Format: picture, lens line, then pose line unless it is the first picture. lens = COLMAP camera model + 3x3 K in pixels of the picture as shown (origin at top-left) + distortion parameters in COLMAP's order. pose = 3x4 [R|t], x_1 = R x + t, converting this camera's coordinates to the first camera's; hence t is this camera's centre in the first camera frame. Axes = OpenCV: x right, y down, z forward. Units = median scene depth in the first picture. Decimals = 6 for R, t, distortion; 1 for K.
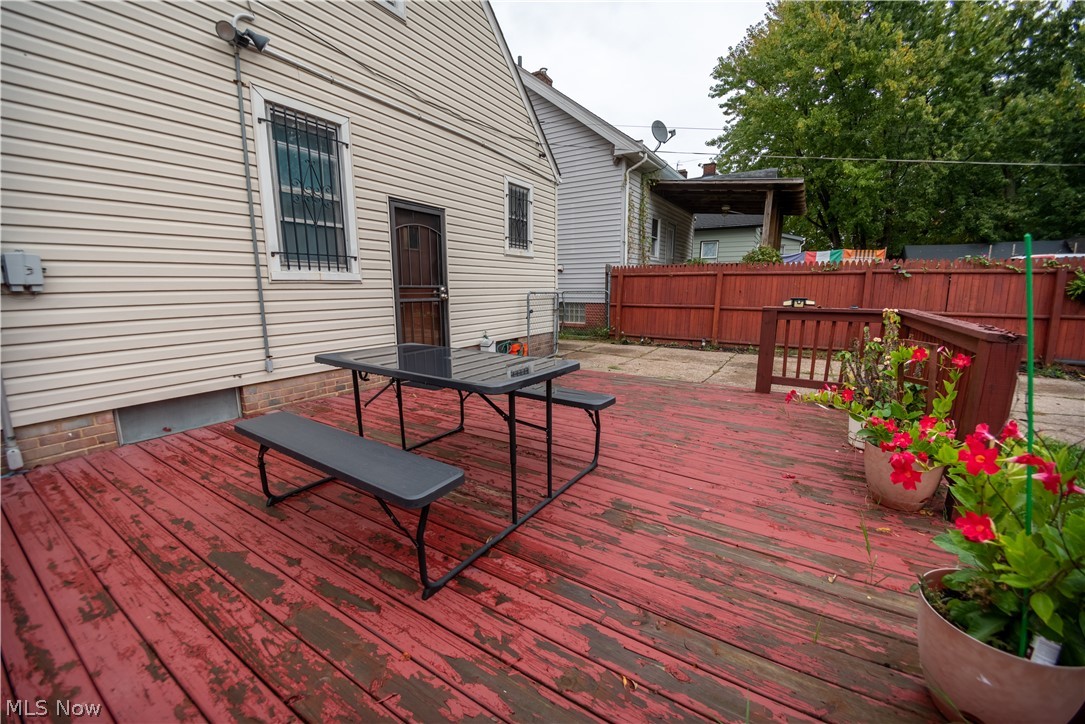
lens RADIAL K [[422.0, 0, 542.5], [0, 422.0, 362.0], [0, 0, 1]] dist [-0.010197, -0.006138]
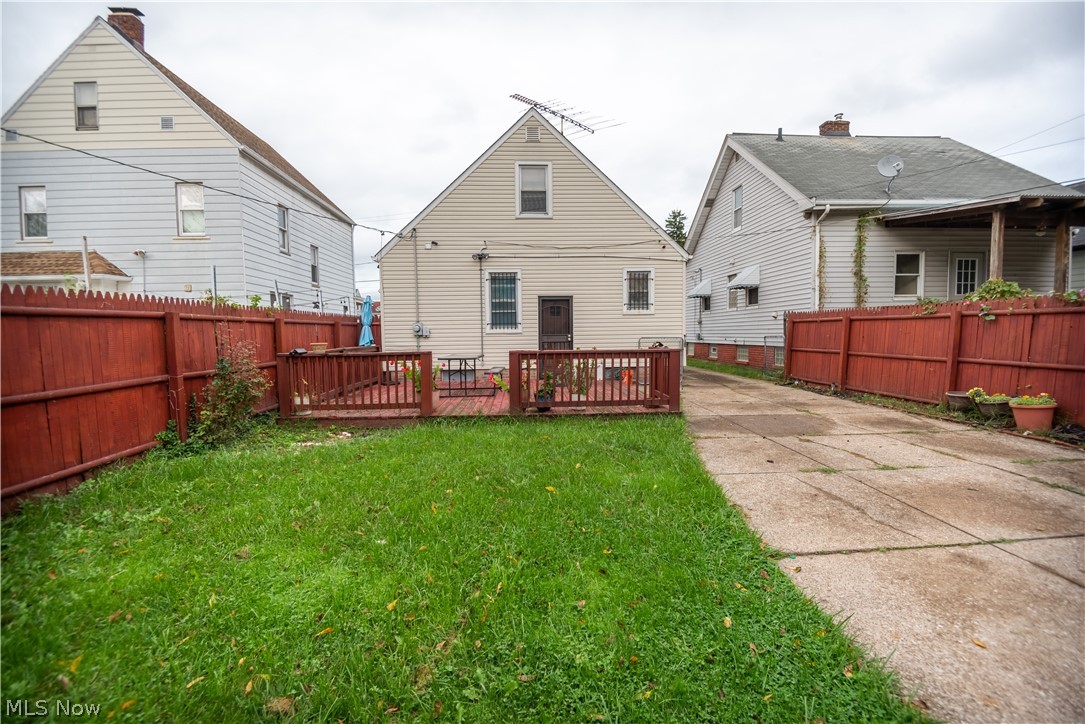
lens RADIAL K [[460.8, 0, 542.5], [0, 460.8, 362.0], [0, 0, 1]] dist [-0.051251, -0.000266]
pose [[0.571861, 0.044590, -0.819138, 1.155373], [-0.130251, 0.990790, -0.036998, 0.032957], [0.809944, 0.127851, 0.572402, -0.240098]]
